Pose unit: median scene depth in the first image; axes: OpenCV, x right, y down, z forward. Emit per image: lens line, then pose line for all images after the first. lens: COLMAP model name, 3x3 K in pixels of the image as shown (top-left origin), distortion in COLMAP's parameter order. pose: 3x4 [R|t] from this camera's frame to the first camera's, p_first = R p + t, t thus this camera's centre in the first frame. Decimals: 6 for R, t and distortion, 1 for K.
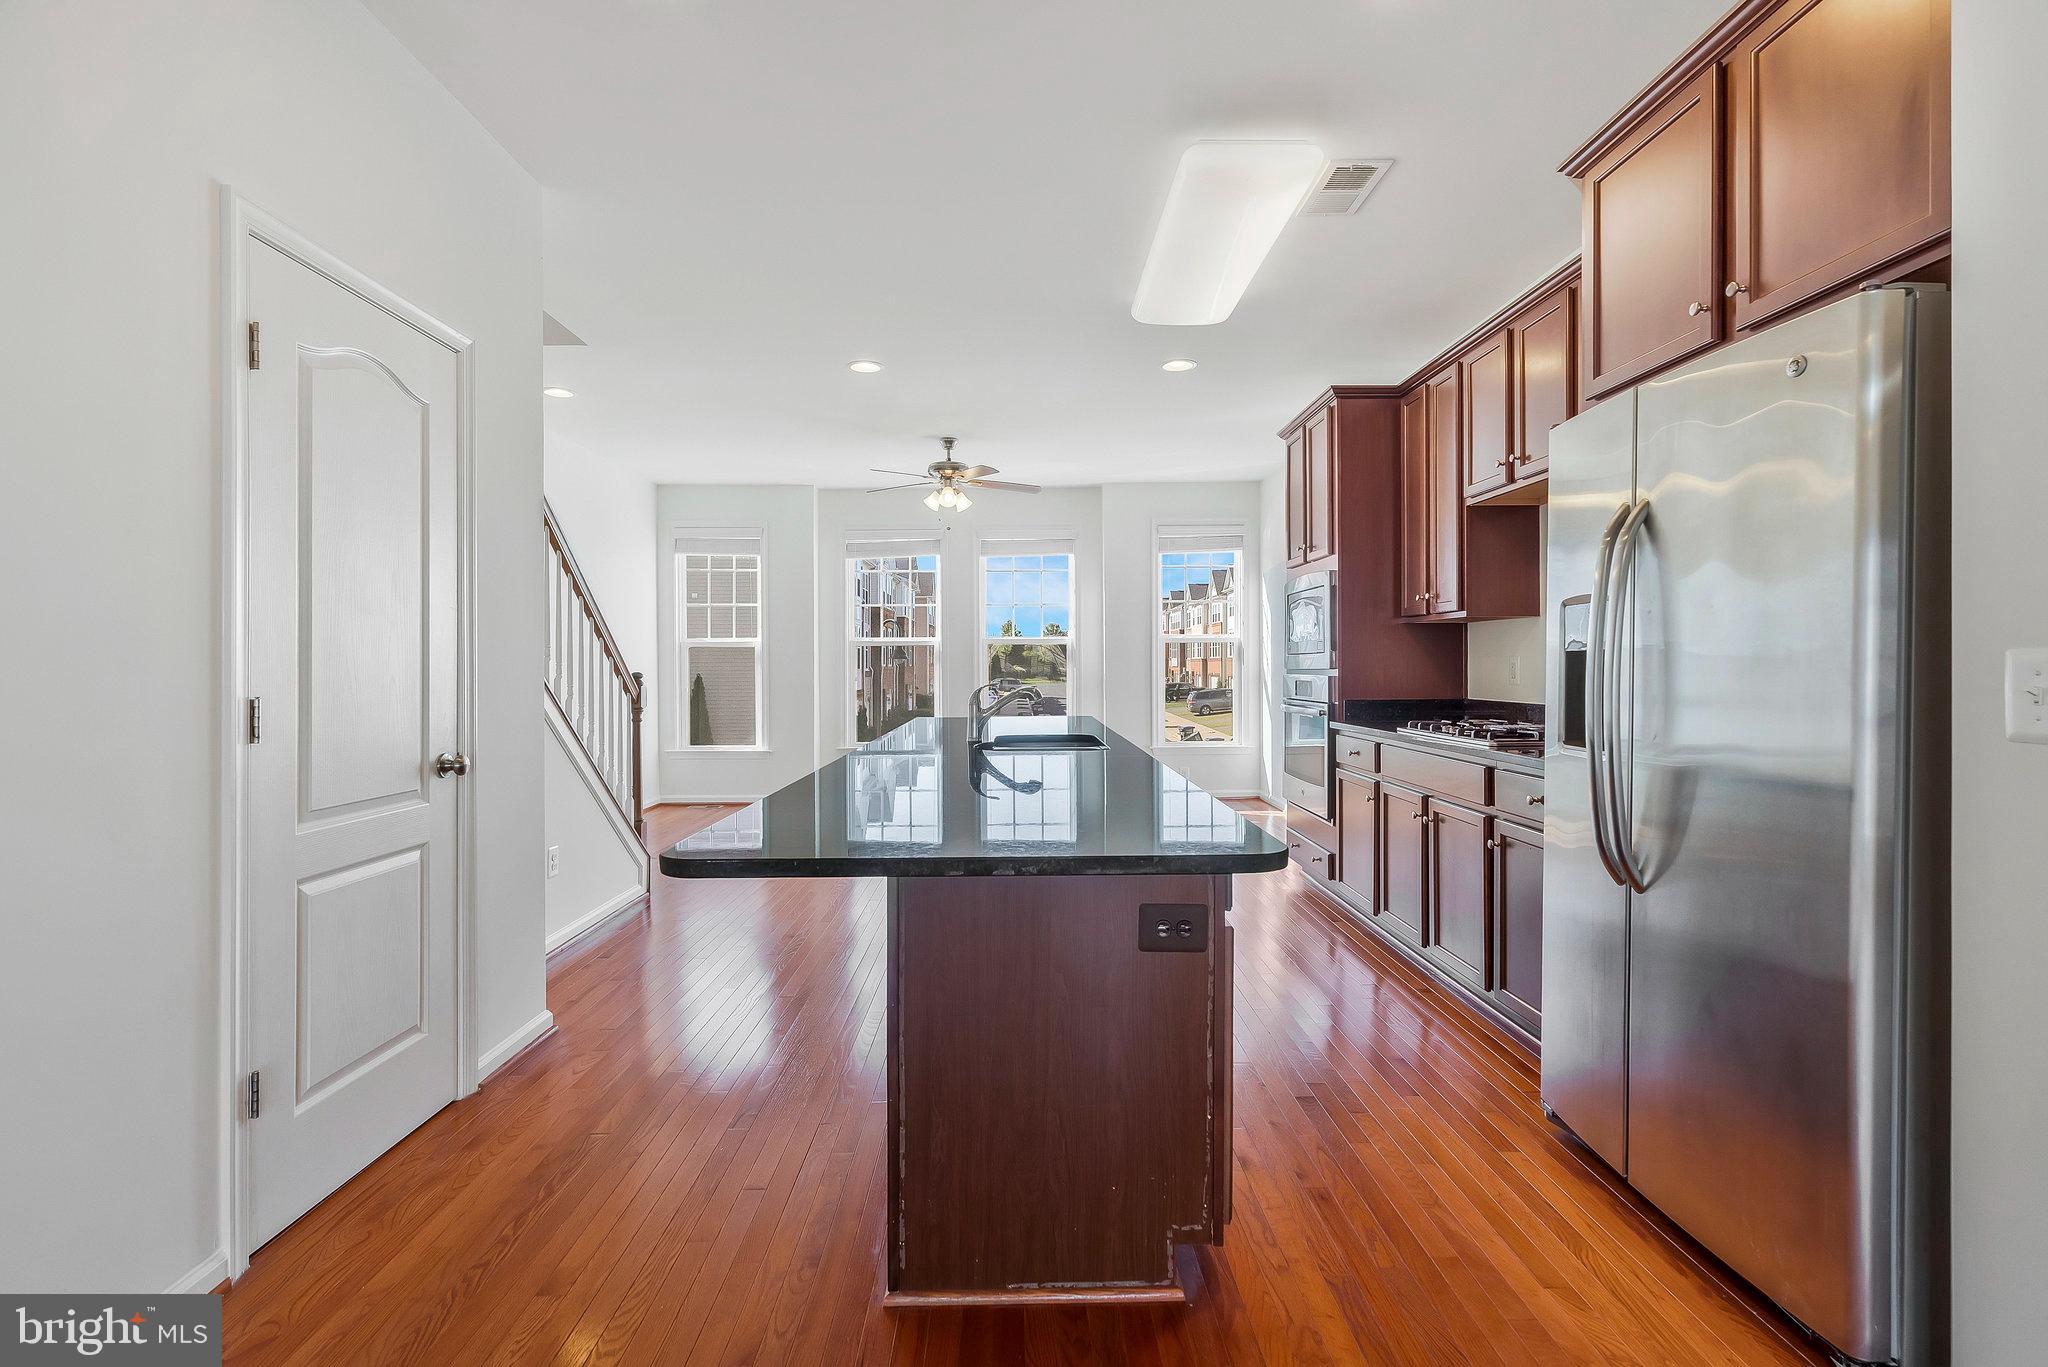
lens RADIAL K [[941.5, 0, 1016.6], [0, 941.5, 698.8], [0, 0, 1]] dist [-0.003670, 0.003041]
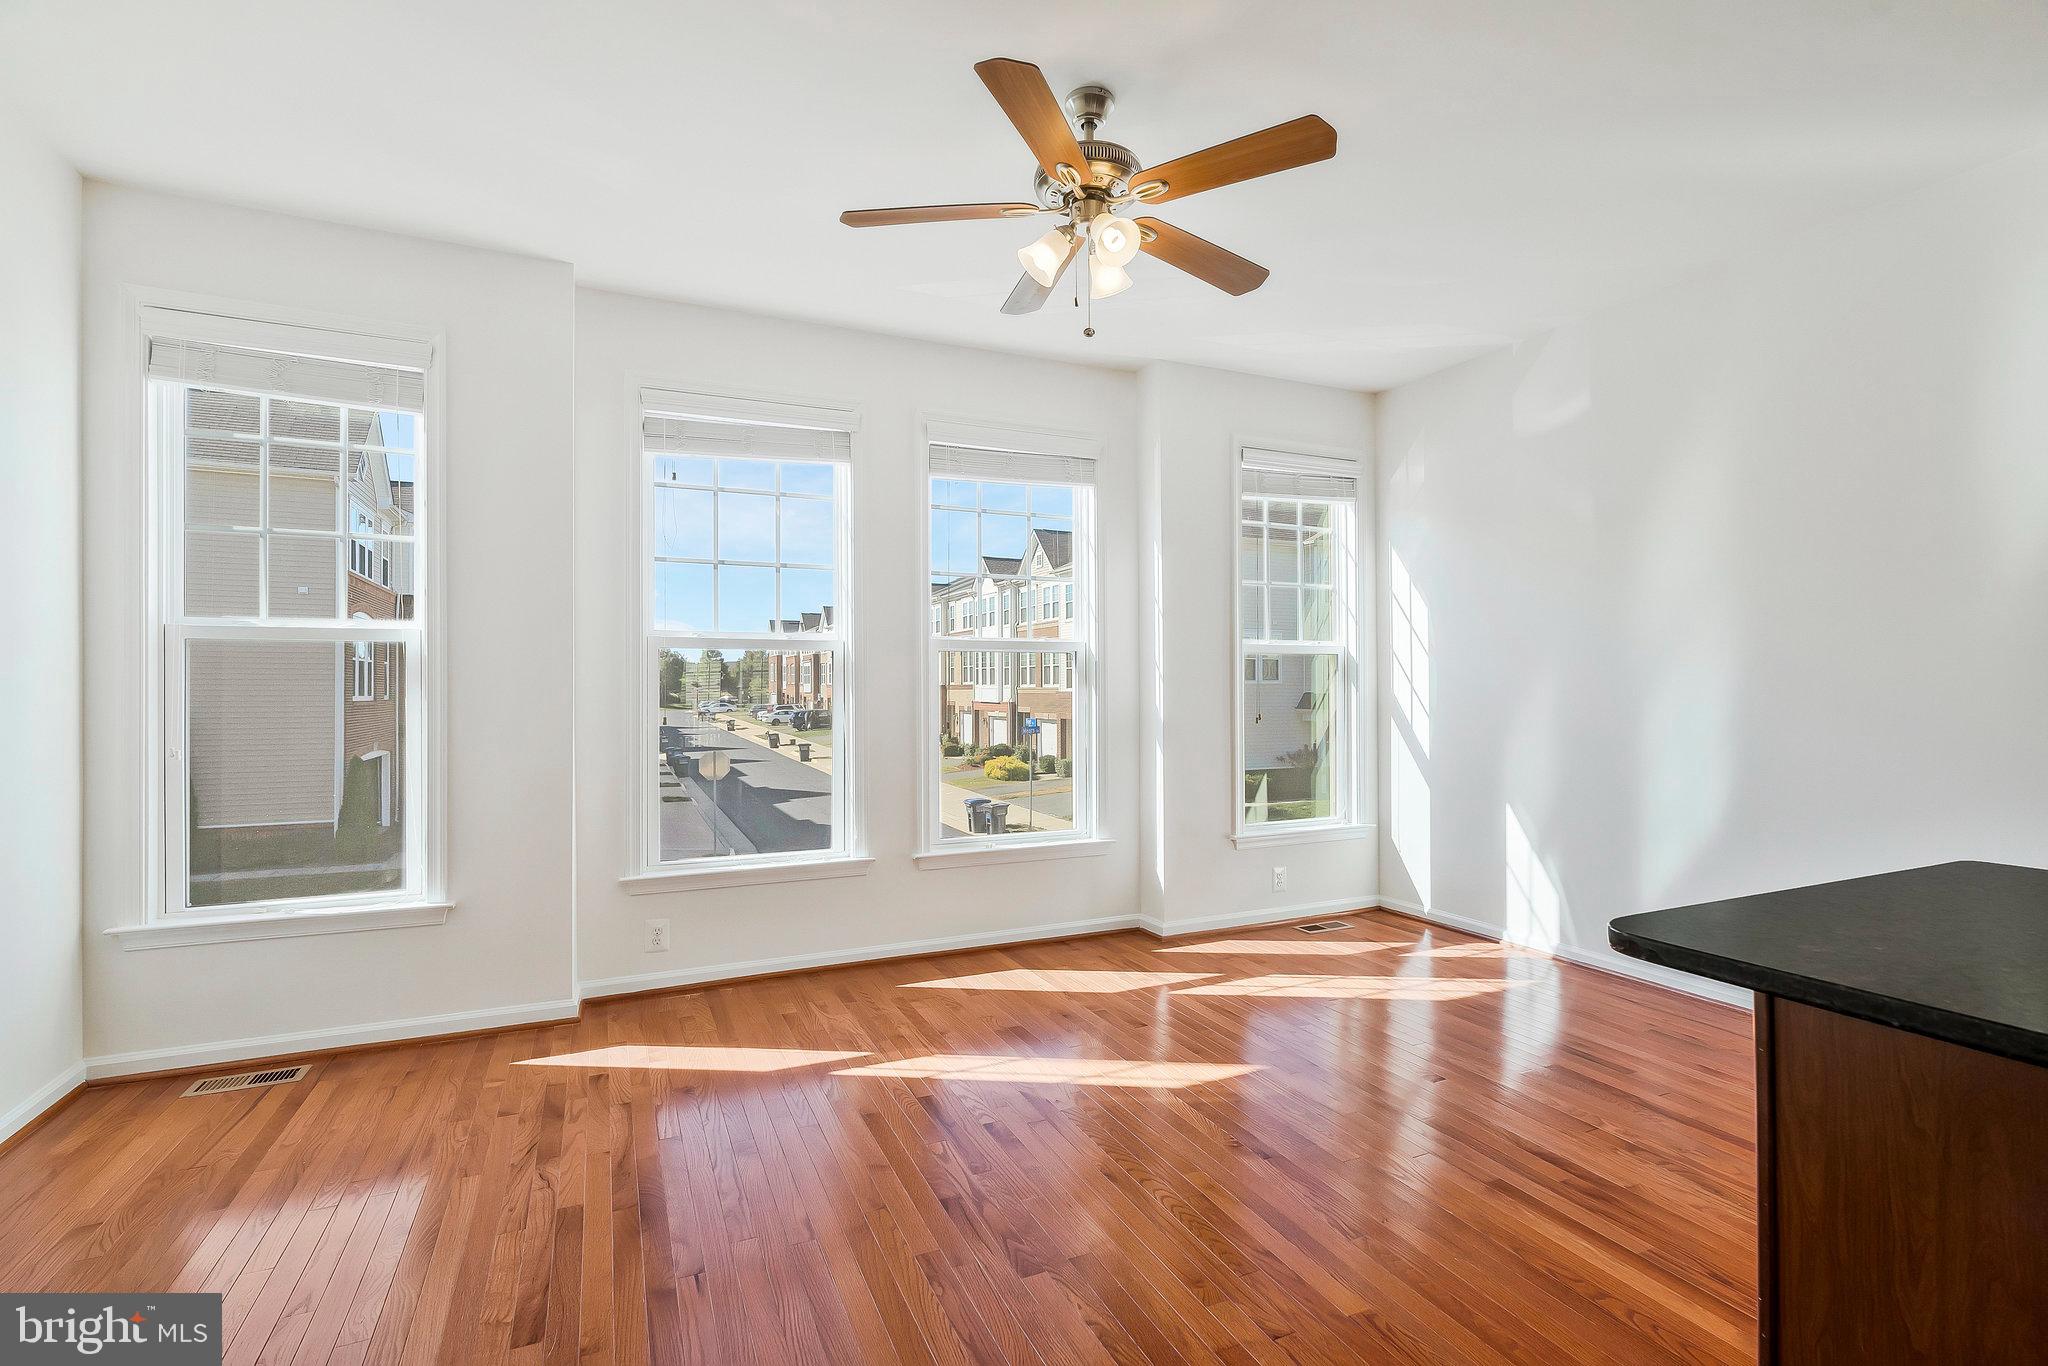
lens RADIAL K [[941.5, 0, 1027.5], [0, 941.5, 695.7], [0, 0, 1]] dist [-0.003670, 0.003041]
pose [[0.914207, -0.000384, 0.405248, -0.433903], [0.012917, 0.999519, -0.028194, -0.039618], [-0.405042, 0.031009, 0.913772, 1.162857]]
